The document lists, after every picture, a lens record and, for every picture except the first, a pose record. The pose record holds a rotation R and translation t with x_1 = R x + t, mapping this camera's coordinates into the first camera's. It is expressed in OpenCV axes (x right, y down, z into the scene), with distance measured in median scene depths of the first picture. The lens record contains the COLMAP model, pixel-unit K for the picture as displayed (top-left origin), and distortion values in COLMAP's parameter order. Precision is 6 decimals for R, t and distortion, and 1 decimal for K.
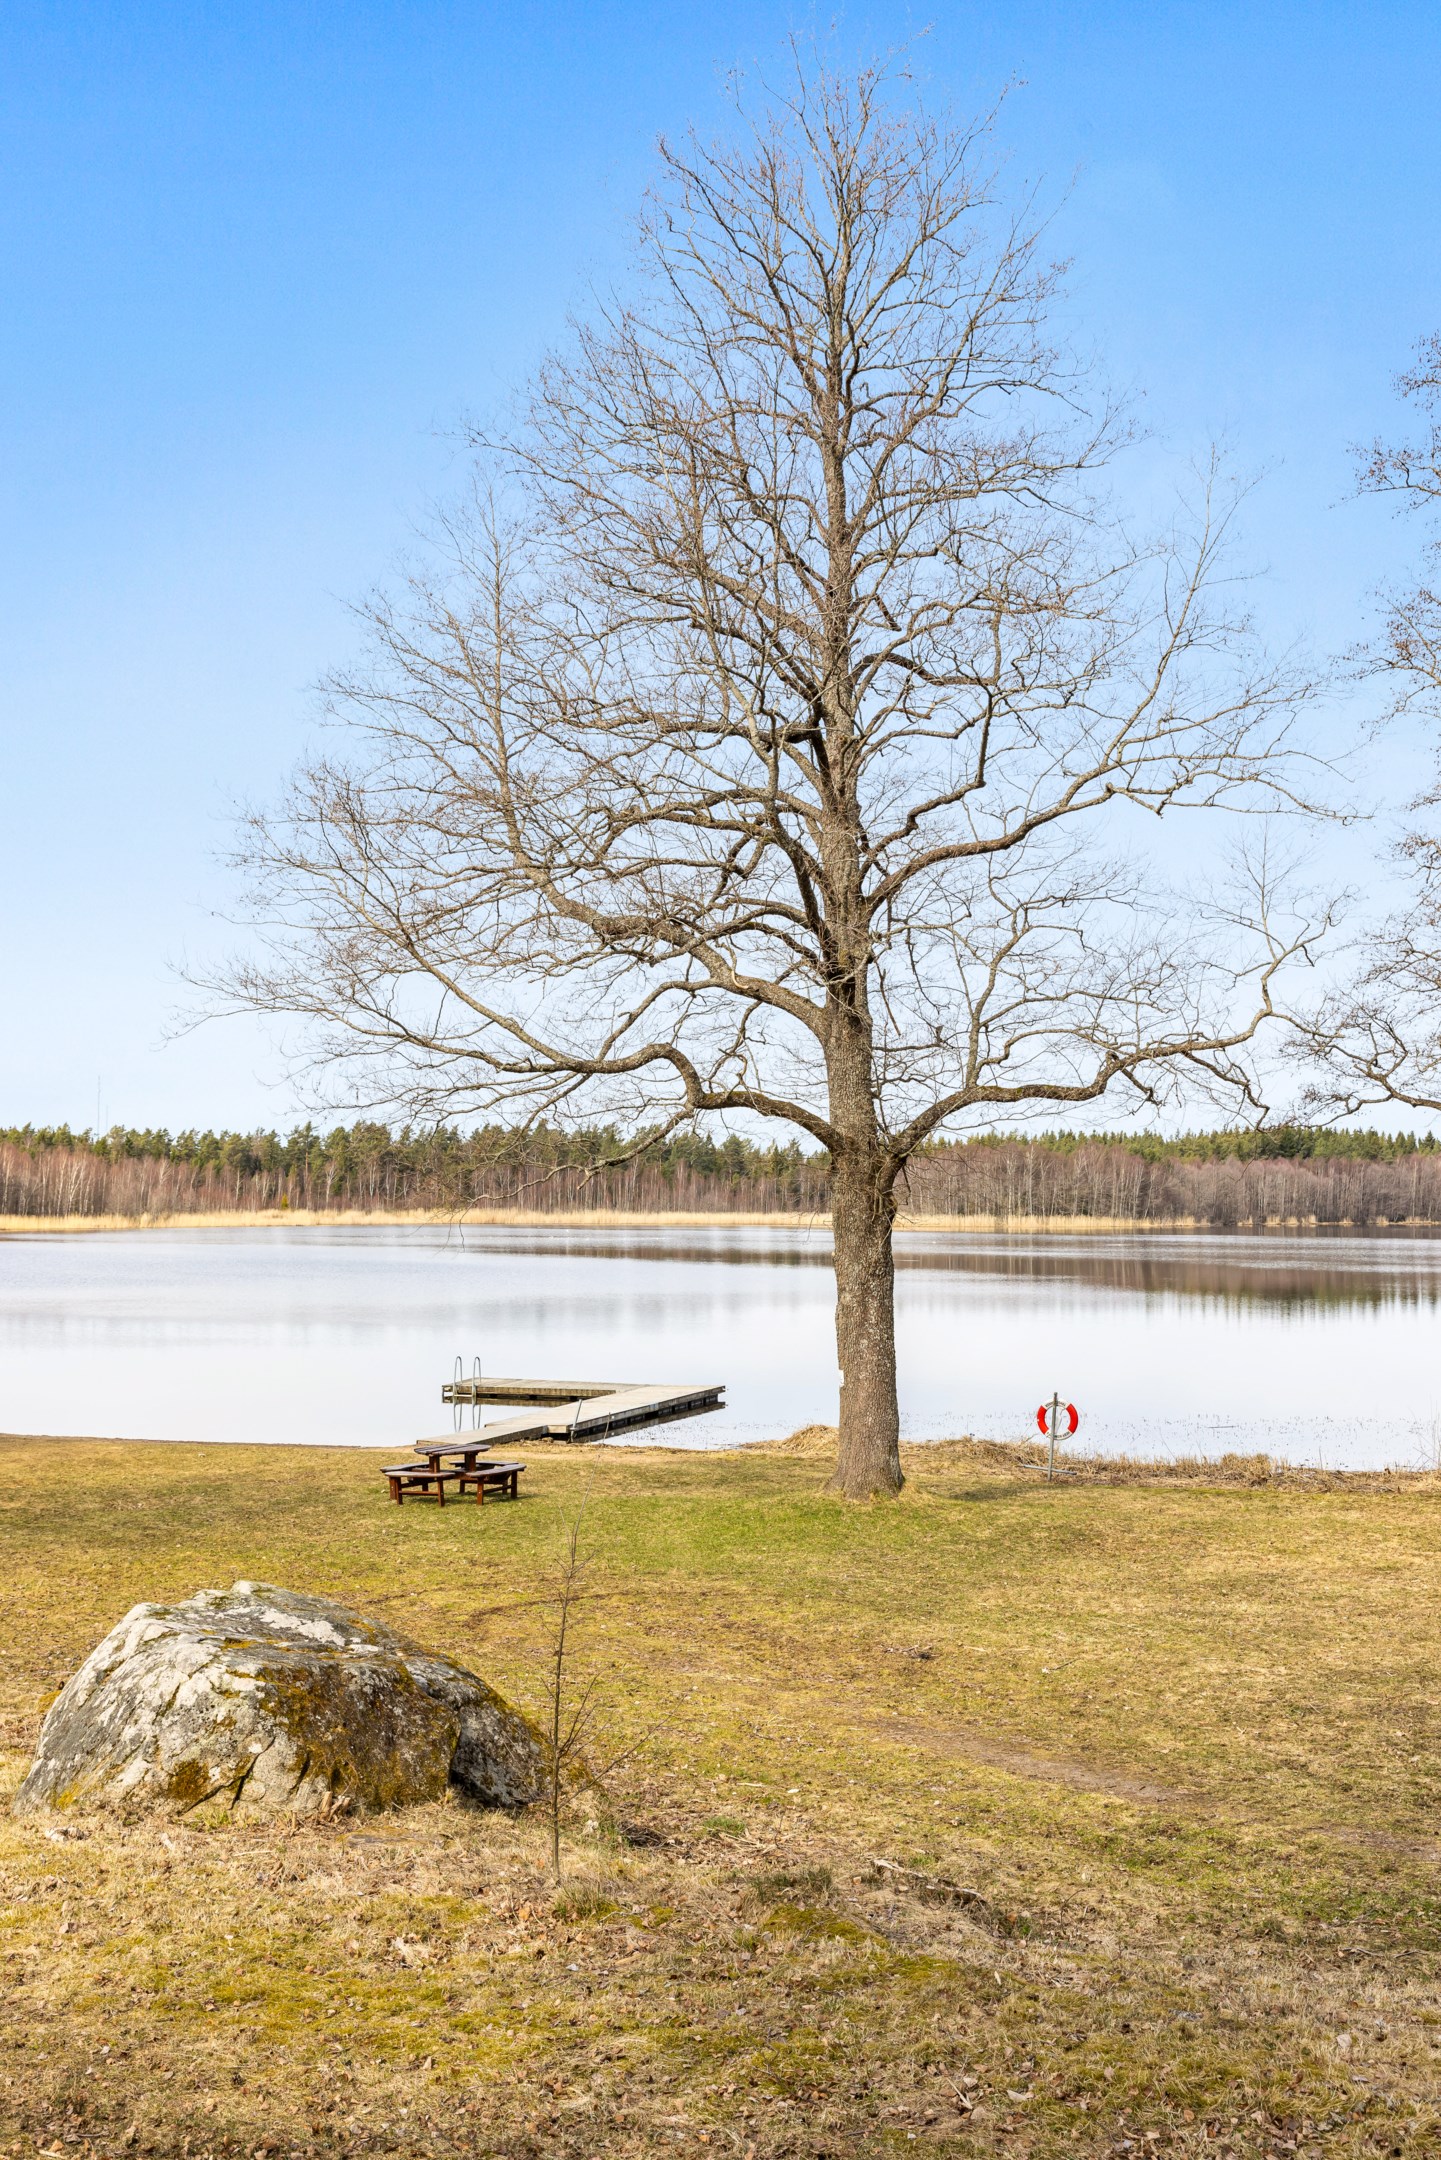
lens RADIAL K [[2192.4, 0, 705.1], [0, 2192.4, 1078.4], [0, 0, 1]] dist [0.039349, 0.000000]
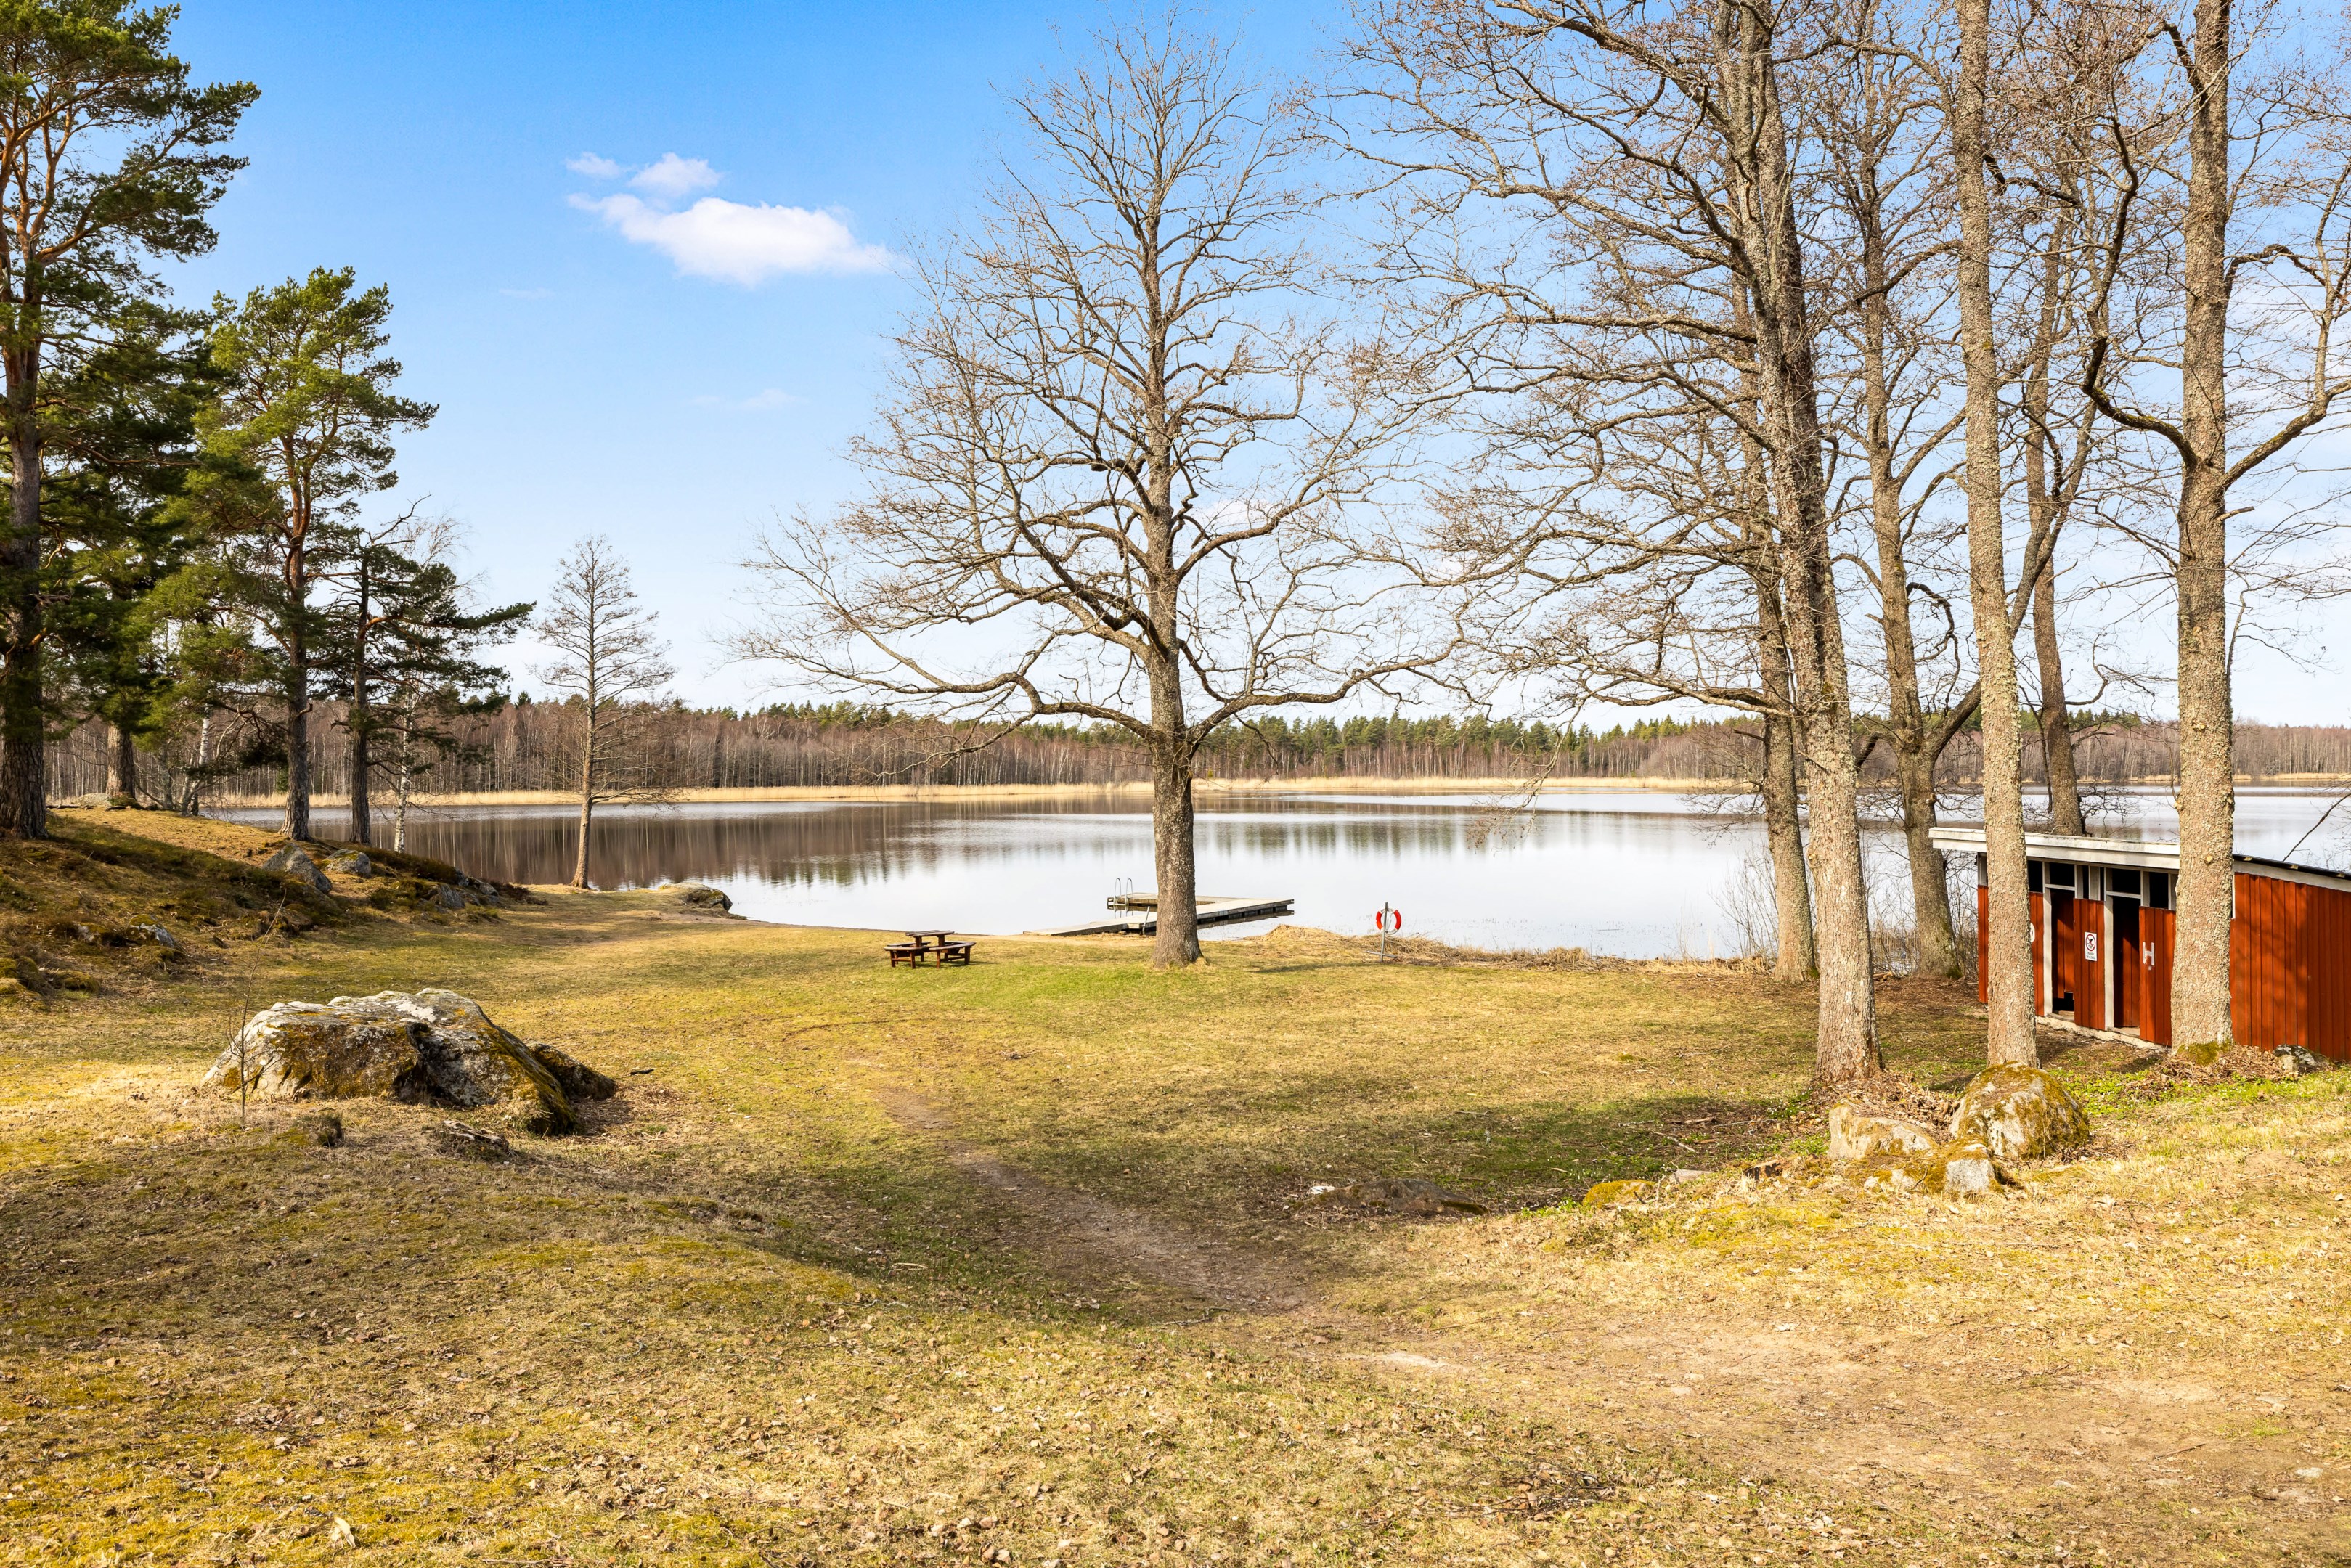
lens RADIAL K [[1584.6, 0, 1173.7], [0, 1584.6, 779.6], [0, 0, 1]] dist [0.001826, 0.000009]
pose [[0.975448, -0.008951, -0.220049, 0.305984], [0.022347, 0.998039, 0.058467, -0.003115], [0.219094, -0.061949, 0.973735, -0.058840]]
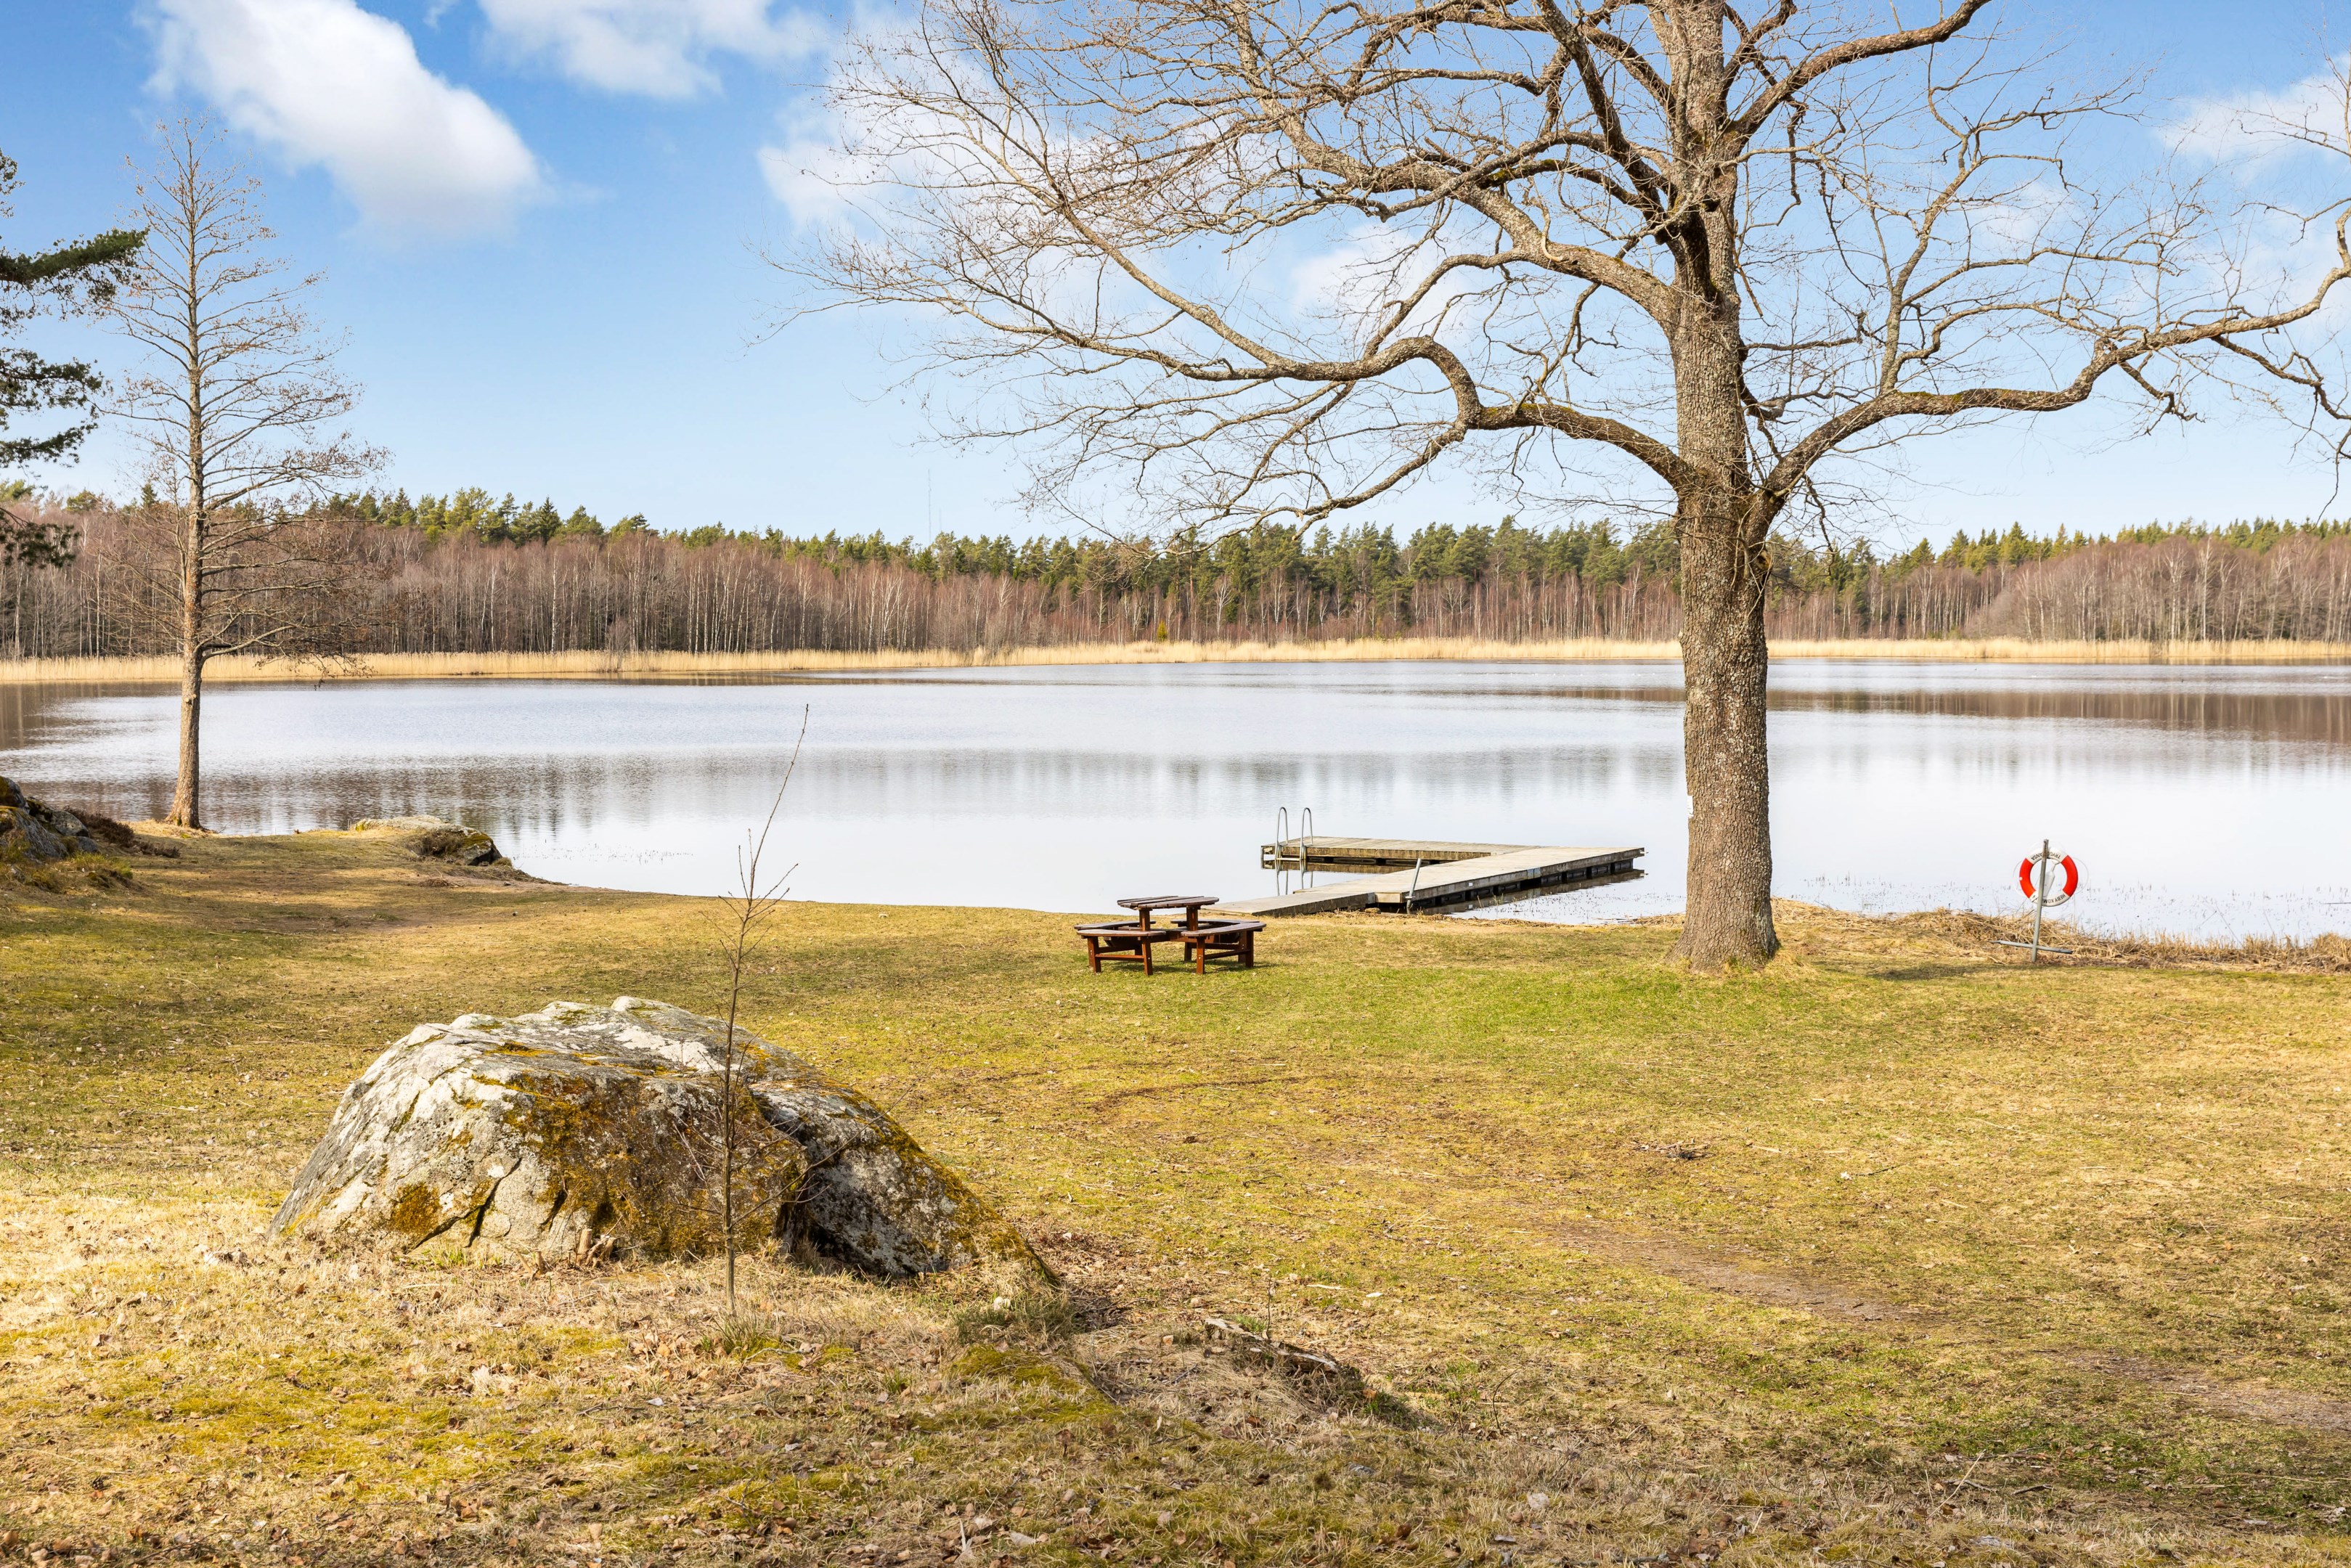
lens RADIAL K [[2978.6, 0, 1179.2], [0, 2978.6, 840.5], [0, 0, 1]] dist [0.019358, 0.000000]
pose [[0.982730, 0.003908, -0.185005, 0.076087], [0.019450, 0.992057, 0.124276, 0.022429], [0.184022, -0.125728, 0.974848, 0.015837]]
